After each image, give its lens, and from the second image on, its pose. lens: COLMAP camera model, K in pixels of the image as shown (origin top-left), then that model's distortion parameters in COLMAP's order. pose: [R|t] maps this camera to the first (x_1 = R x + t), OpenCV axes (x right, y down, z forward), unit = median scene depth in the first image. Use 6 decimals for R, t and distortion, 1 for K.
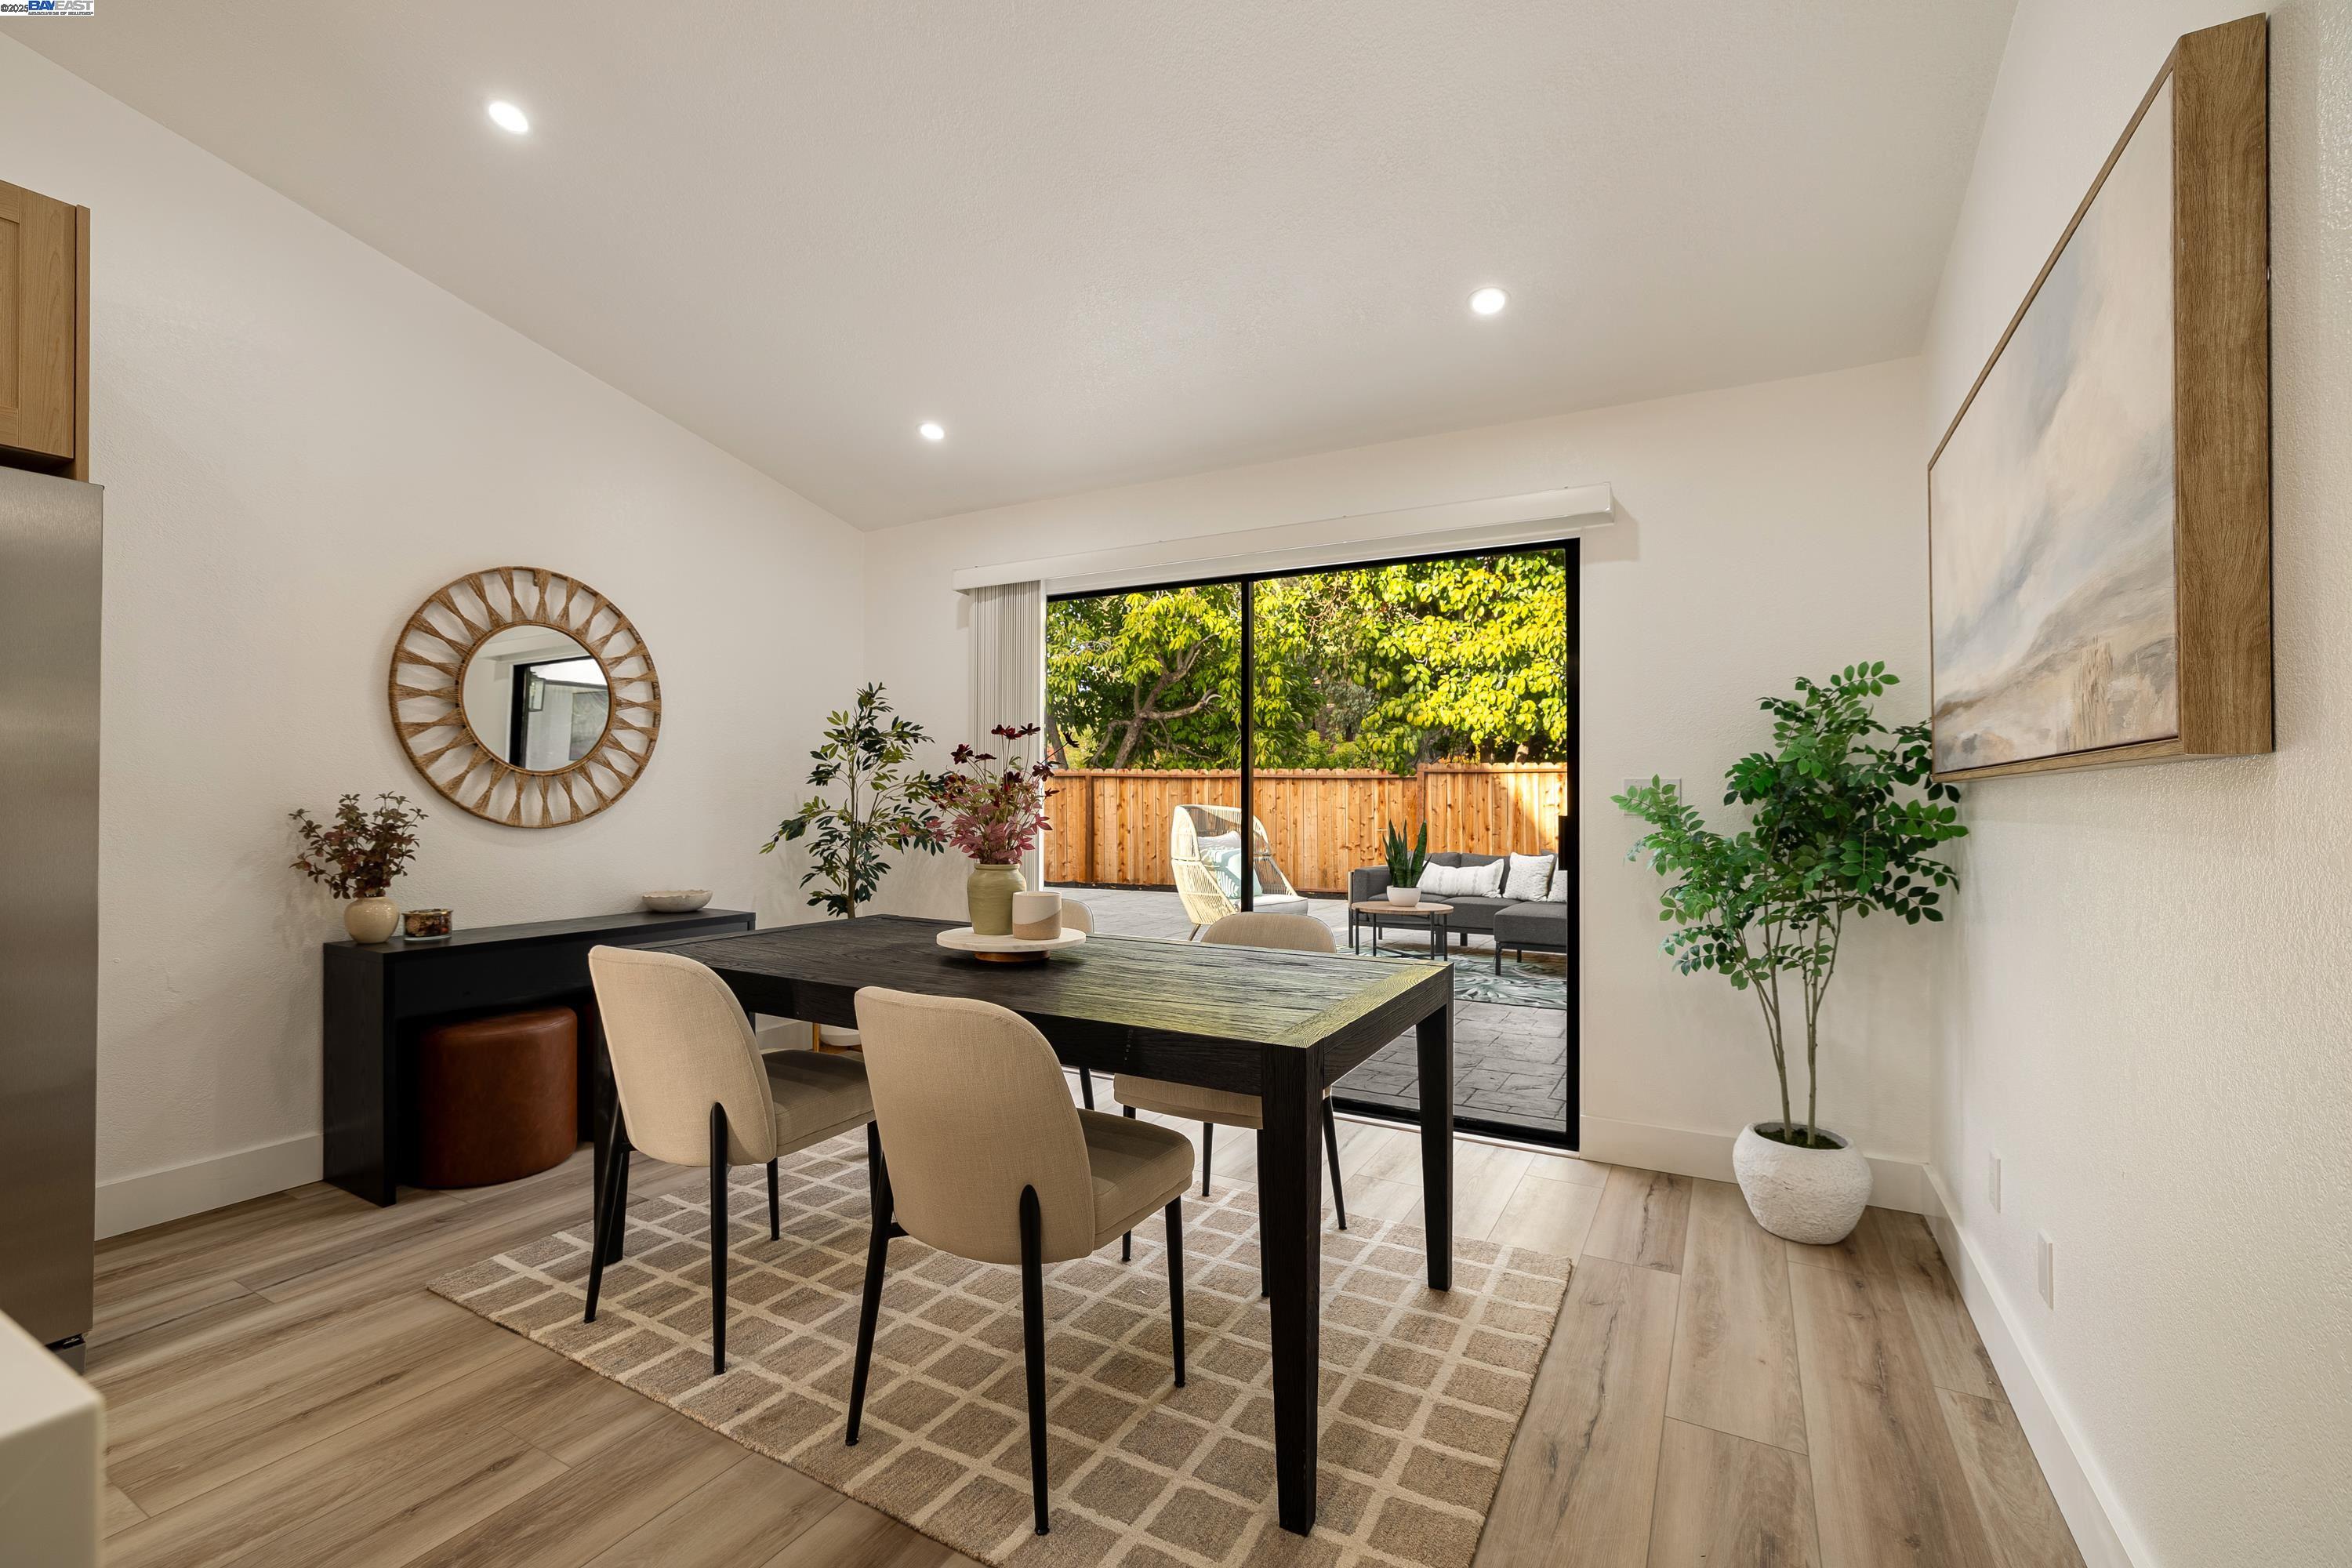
lens RADIAL K [[997.3, 0, 1163.0], [0, 997.3, 783.1], [0, 0, 1]] dist [-0.002192, 0.002933]
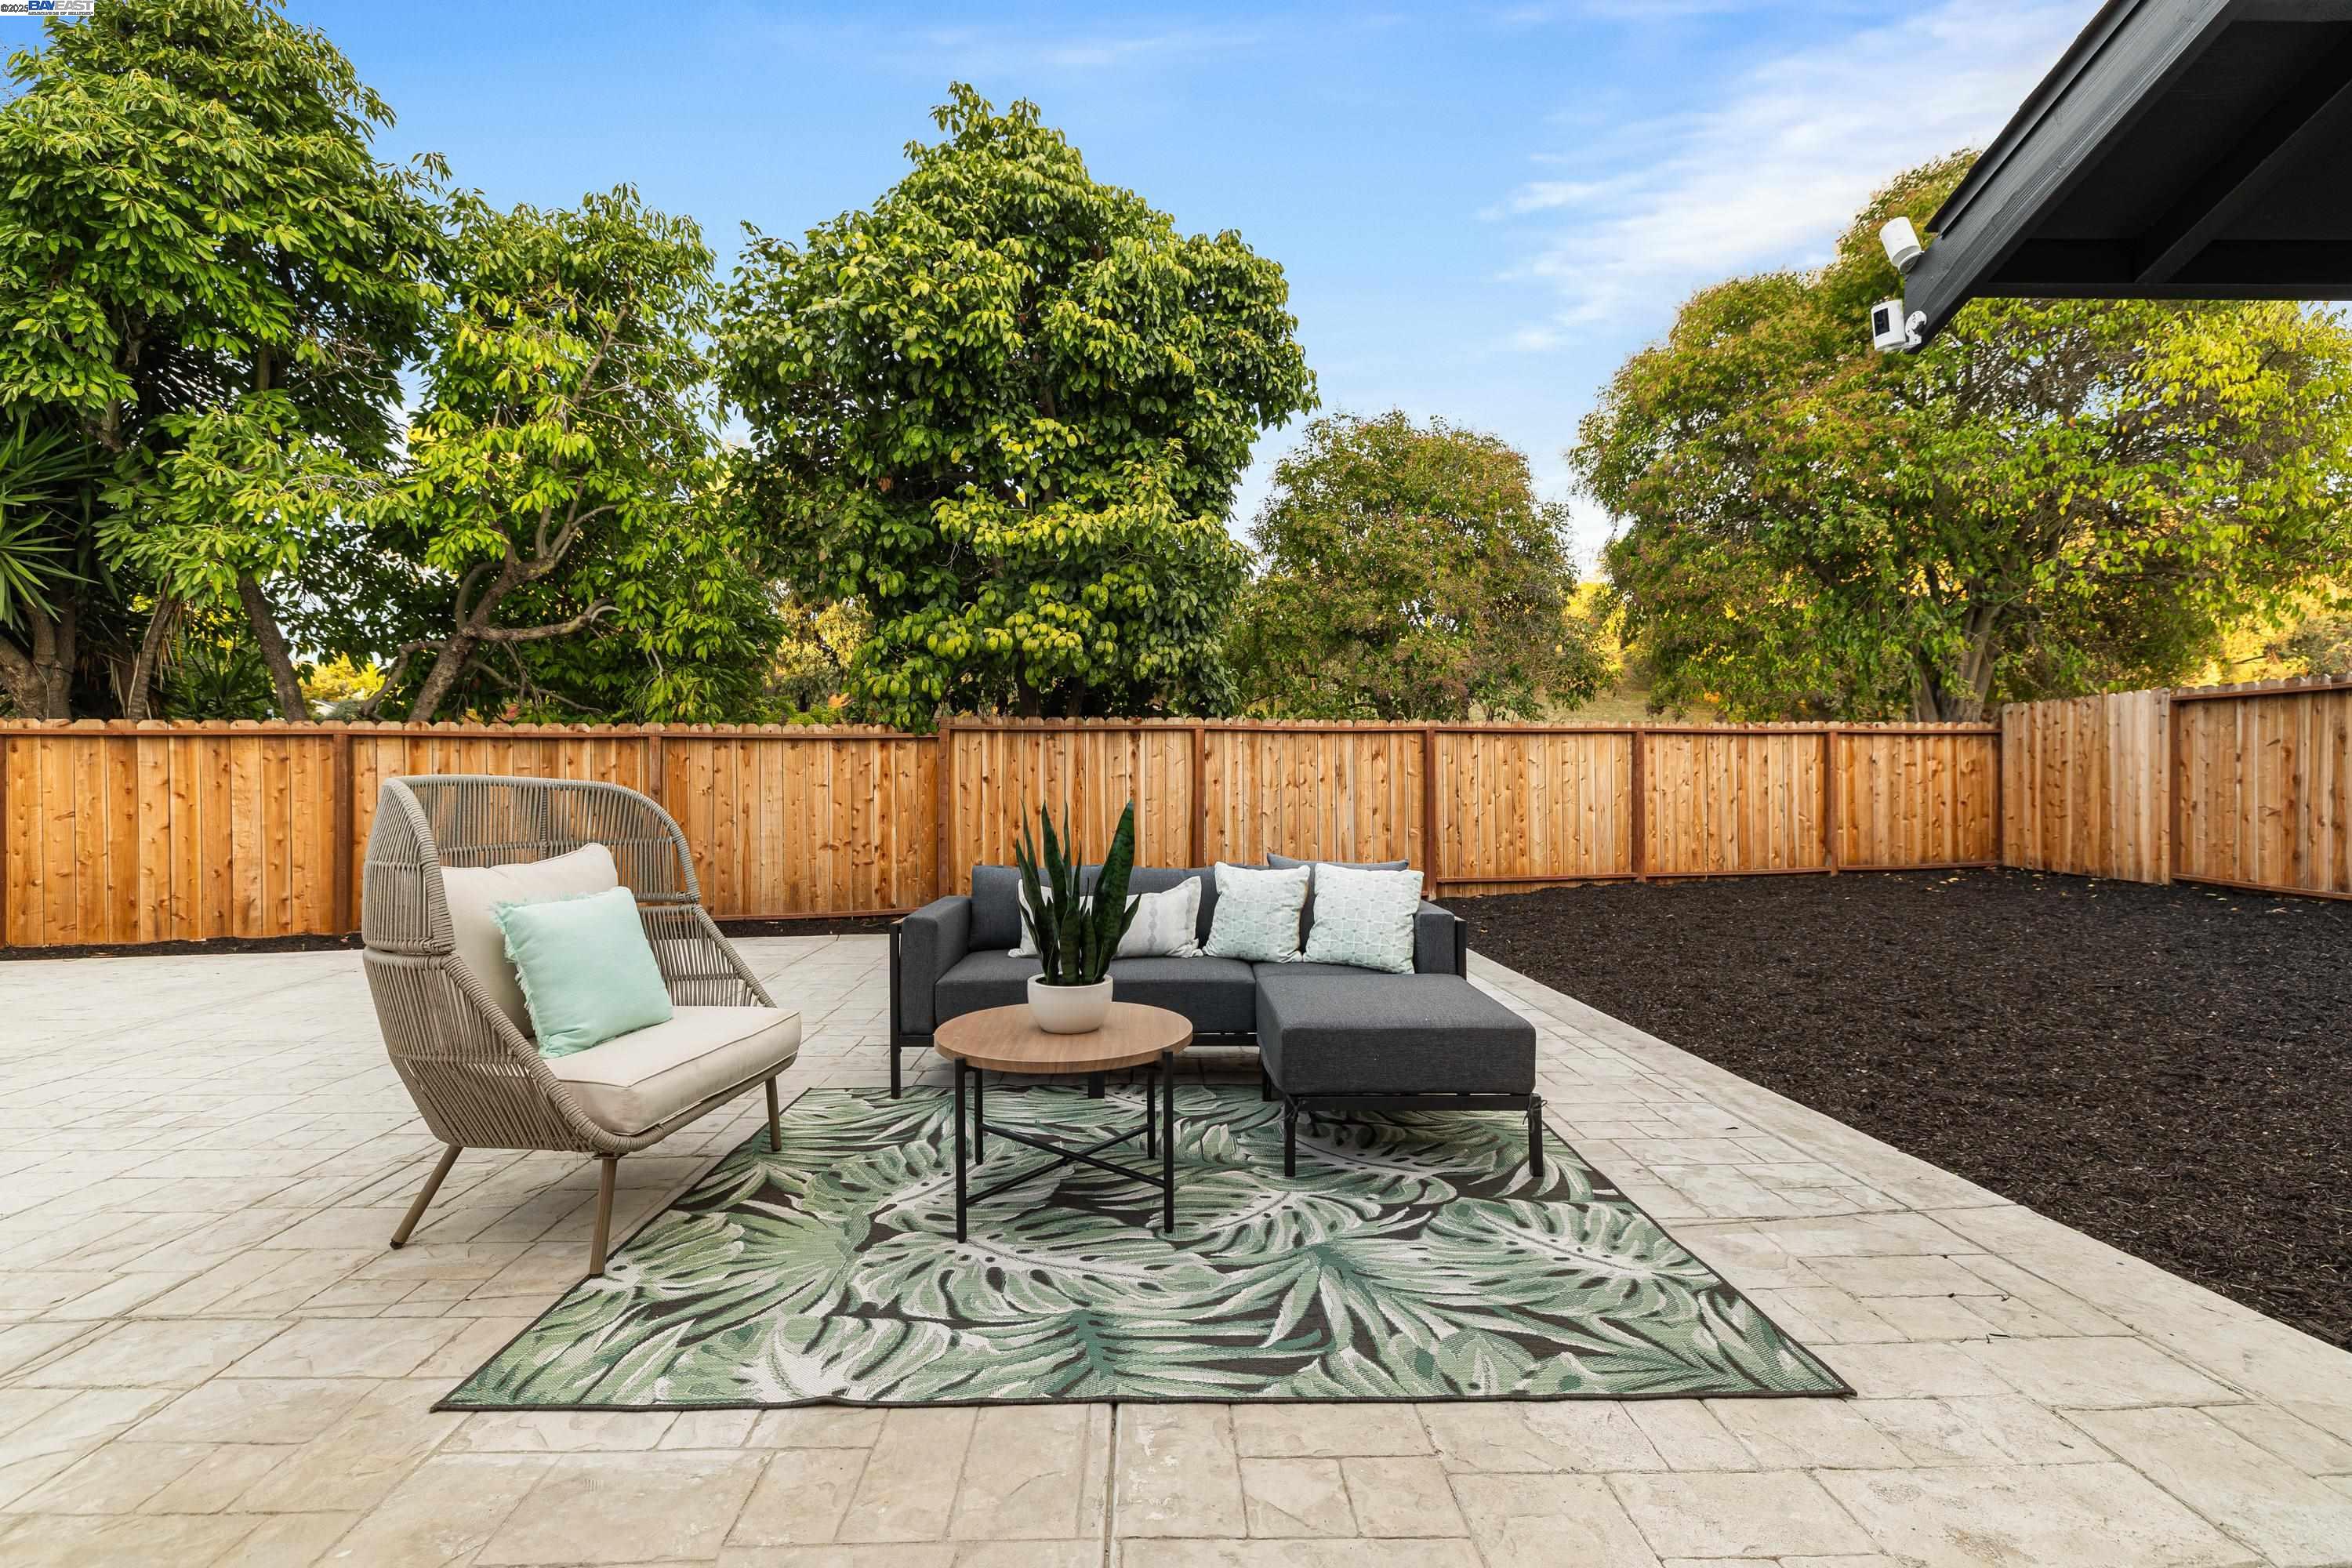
lens RADIAL K [[997.3, 0, 1106.9], [0, 997.3, 753.0], [0, 0, 1]] dist [-0.002192, 0.002933]
pose [[0.885552, -0.000619, 0.464540, 0.042220], [0.007300, 0.999894, -0.012584, 0.013227], [-0.464484, 0.014535, 0.885462, 0.339936]]
